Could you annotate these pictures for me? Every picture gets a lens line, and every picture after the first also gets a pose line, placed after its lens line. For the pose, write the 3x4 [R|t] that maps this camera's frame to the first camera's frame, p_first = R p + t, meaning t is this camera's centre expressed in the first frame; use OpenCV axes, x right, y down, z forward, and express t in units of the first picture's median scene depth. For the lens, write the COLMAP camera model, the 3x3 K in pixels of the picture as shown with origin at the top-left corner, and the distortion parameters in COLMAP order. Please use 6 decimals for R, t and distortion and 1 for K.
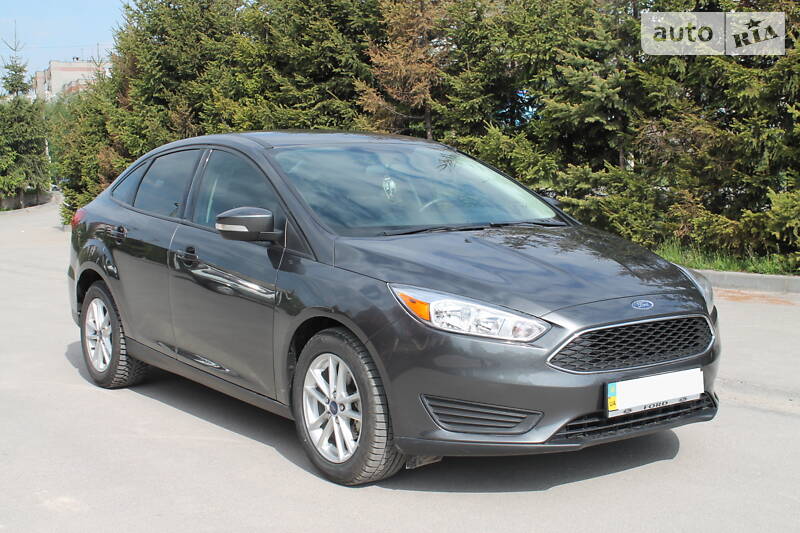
lens RADIAL K [[1120.2, 0, 400.9], [0, 1120.2, 269.7], [0, 0, 1]] dist [-0.029005, 0.000000]
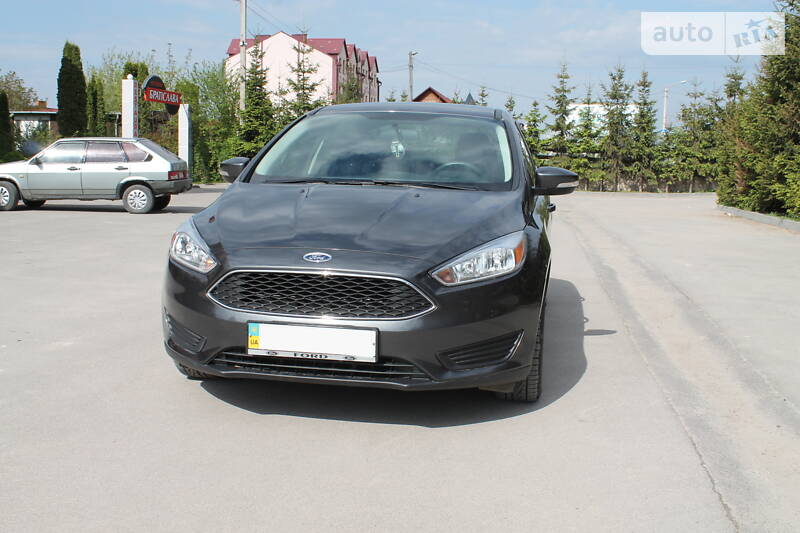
lens RADIAL K [[900.7, 0, 404.0], [0, 900.7, 265.7], [0, 0, 1]] dist [-0.077717, 0.000000]
pose [[0.707916, 0.121120, -0.695834, 0.240608], [-0.103423, 0.992344, 0.067514, -0.007088], [0.698684, 0.024171, 0.715022, 0.132219]]
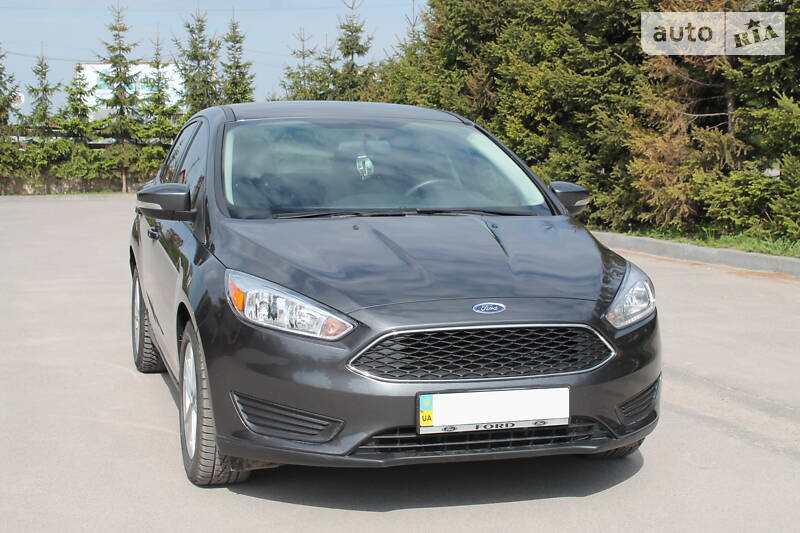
lens RADIAL K [[1328.4, 0, 399.2], [0, 1328.4, 264.6], [0, 0, 1]] dist [-0.035156, 0.000000]
pose [[0.941622, 0.046725, -0.333413, 0.139058], [-0.046392, 0.998883, 0.008965, -0.002265], [0.333459, 0.007026, 0.942738, 0.004286]]
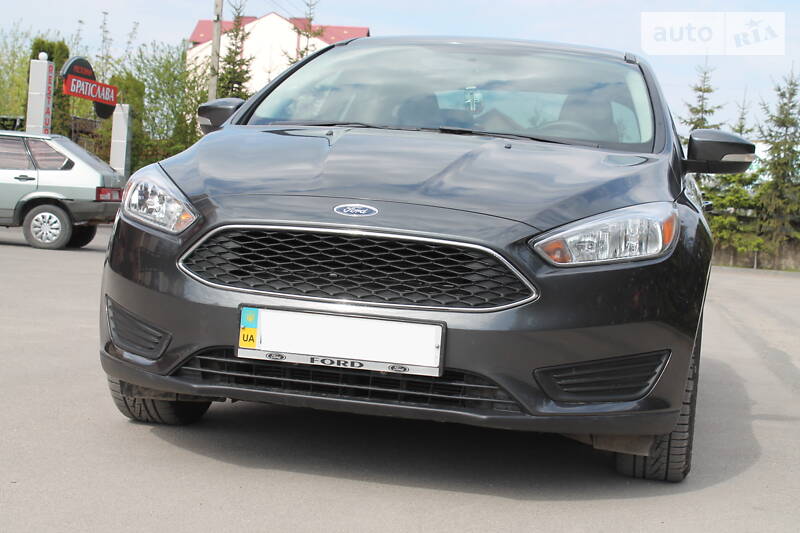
lens RADIAL K [[1382.0, 0, 400.7], [0, 1382.0, 271.1], [0, 0, 1]] dist [0.009558, 0.000000]
pose [[0.680859, 0.101386, -0.725363, 0.234561], [-0.154844, 0.987912, -0.007260, 0.019438], [0.715859, 0.117261, 0.688328, 0.131928]]
